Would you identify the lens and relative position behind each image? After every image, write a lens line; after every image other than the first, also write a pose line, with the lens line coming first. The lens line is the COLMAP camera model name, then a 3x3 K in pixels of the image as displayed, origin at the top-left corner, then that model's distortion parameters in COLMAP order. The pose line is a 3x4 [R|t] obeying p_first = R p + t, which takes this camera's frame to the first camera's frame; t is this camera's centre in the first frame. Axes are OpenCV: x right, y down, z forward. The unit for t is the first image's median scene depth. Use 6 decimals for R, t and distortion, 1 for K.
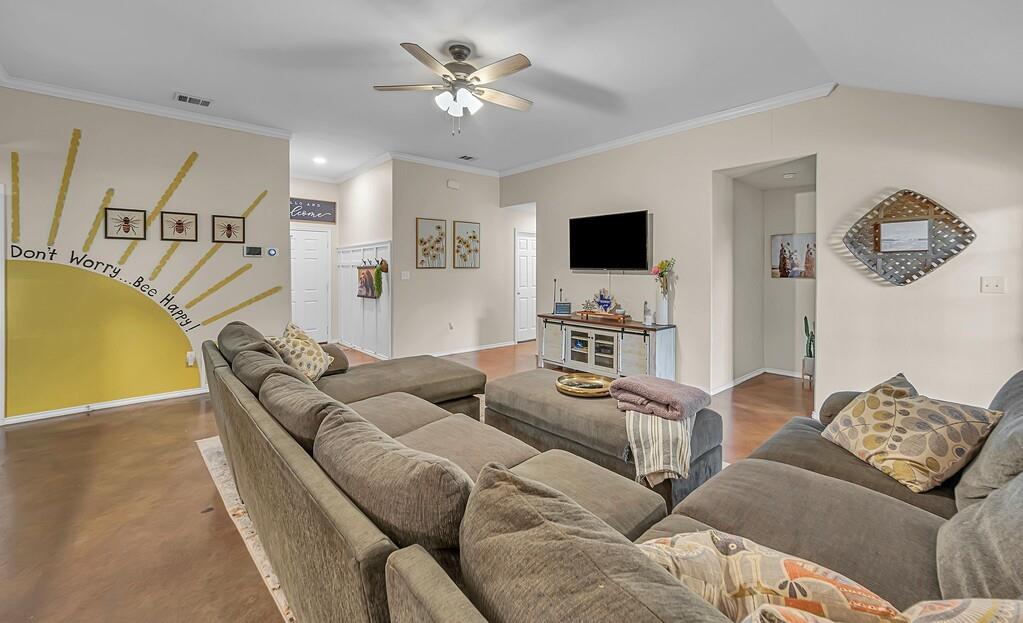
lens RADIAL K [[420.2, 0, 521.0], [0, 420.2, 270.1], [0, 0, 1]] dist [-0.002697, -0.000327]
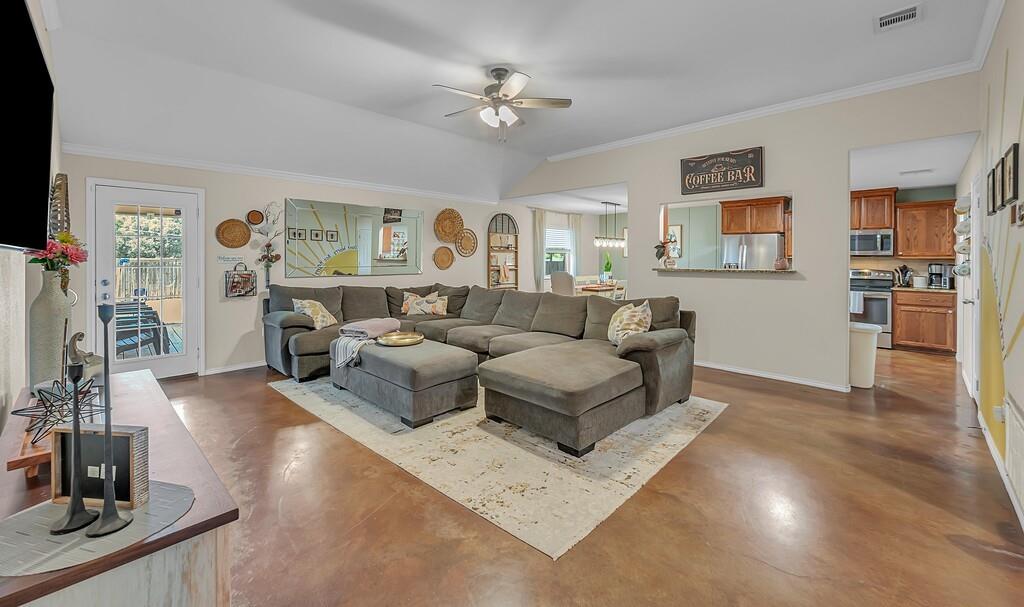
lens RADIAL K [[405.0, 0, 514.0], [0, 405.0, 260.9], [0, 0, 1]] dist [-0.000962, -0.000158]
pose [[-0.997685, -0.003834, -0.067896, -0.072632], [-0.004431, 0.999953, 0.008643, 0.003850], [0.067860, 0.008924, -0.997655, 1.500985]]
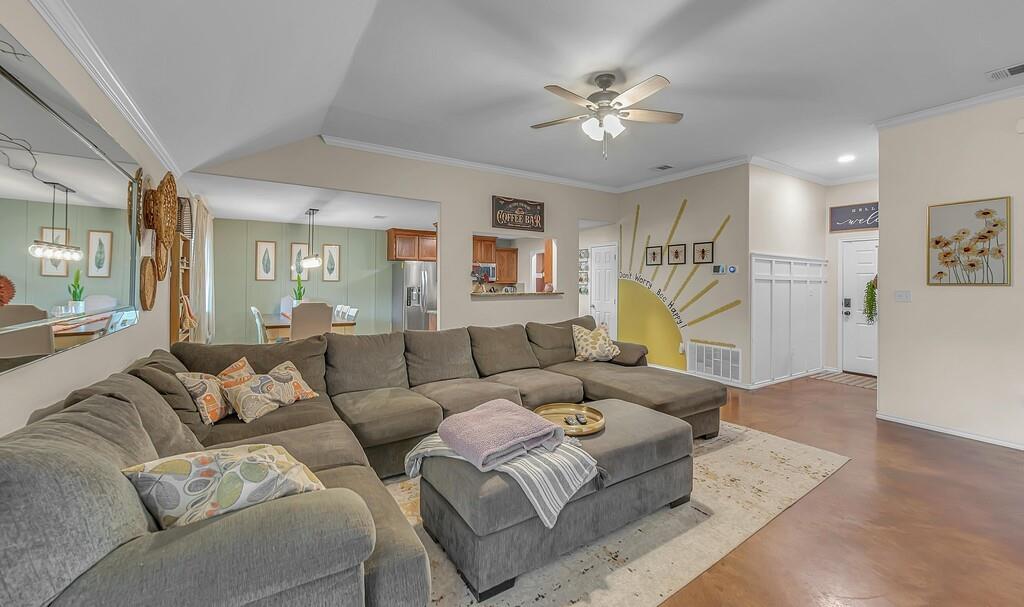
lens RADIAL K [[407.1, 0, 513.5], [0, 407.1, 277.5], [0, 0, 1]] dist [0.000159, 0.000029]
pose [[-0.159580, -0.013730, -0.987089, 0.634576], [-0.012069, 0.999856, -0.011956, -0.000933], [0.987111, 0.010005, -0.159723, 0.659150]]
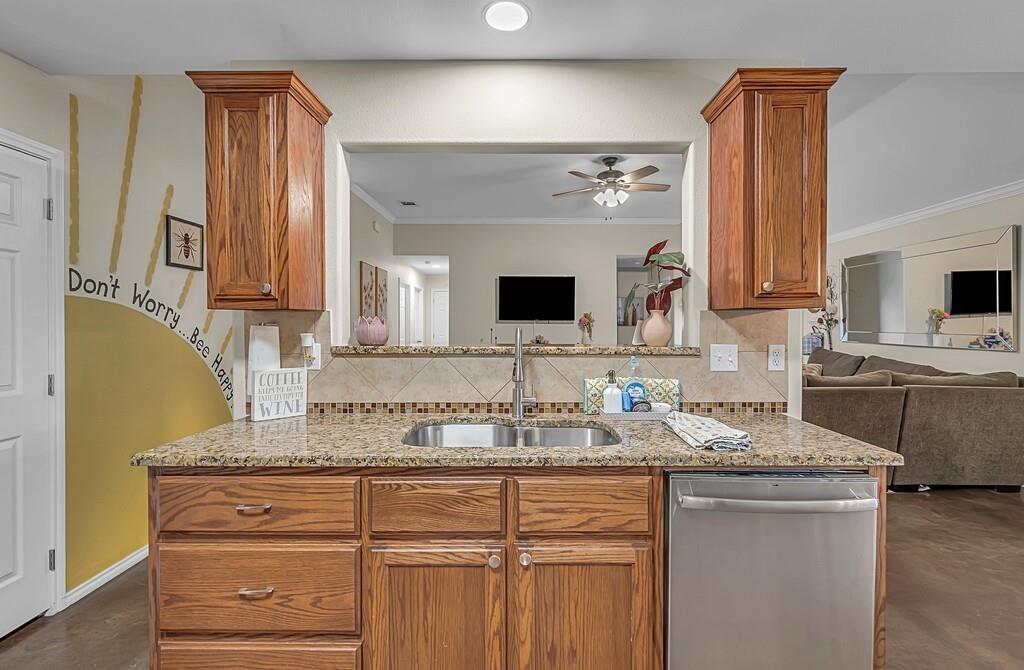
lens RADIAL K [[464.0, 0, 517.1], [0, 464.0, 326.2], [0, 0, 1]] dist [-0.001682, -0.000621]
pose [[0.665236, -0.006780, 0.746603, -1.041384], [0.004202, 0.999977, 0.005336, 0.011139], [-0.746622, -0.000412, 0.665249, 0.147803]]
